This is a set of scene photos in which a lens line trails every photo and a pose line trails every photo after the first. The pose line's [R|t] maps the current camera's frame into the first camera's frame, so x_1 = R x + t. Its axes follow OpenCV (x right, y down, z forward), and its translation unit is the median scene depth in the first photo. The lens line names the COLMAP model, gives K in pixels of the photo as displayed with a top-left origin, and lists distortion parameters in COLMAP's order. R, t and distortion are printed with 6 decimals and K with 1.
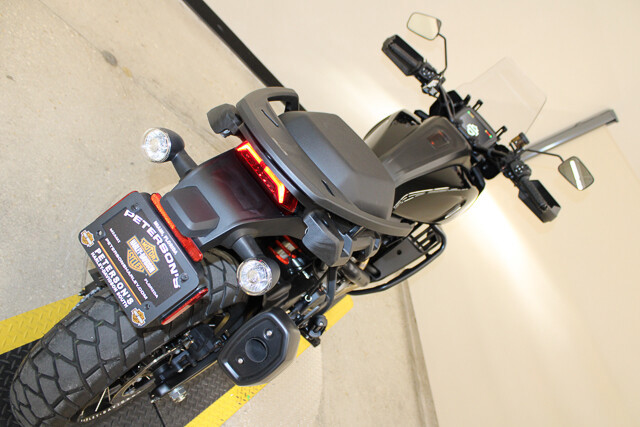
lens RADIAL K [[522.4, 0, 320.0], [0, 522.4, 213.5], [0, 0, 1]] dist [-0.171236, 0.141779]
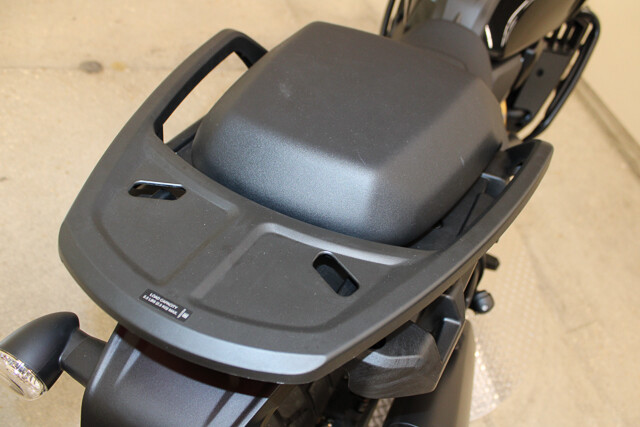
lens RADIAL K [[522.4, 0, 320.0], [0, 522.4, 213.5], [0, 0, 1]] dist [-0.171236, 0.141779]
pose [[0.804962, -0.464511, -0.369141, 0.072759], [0.558053, 0.804053, 0.205123, -0.076452], [0.201527, -0.371117, 0.906454, 0.245719]]
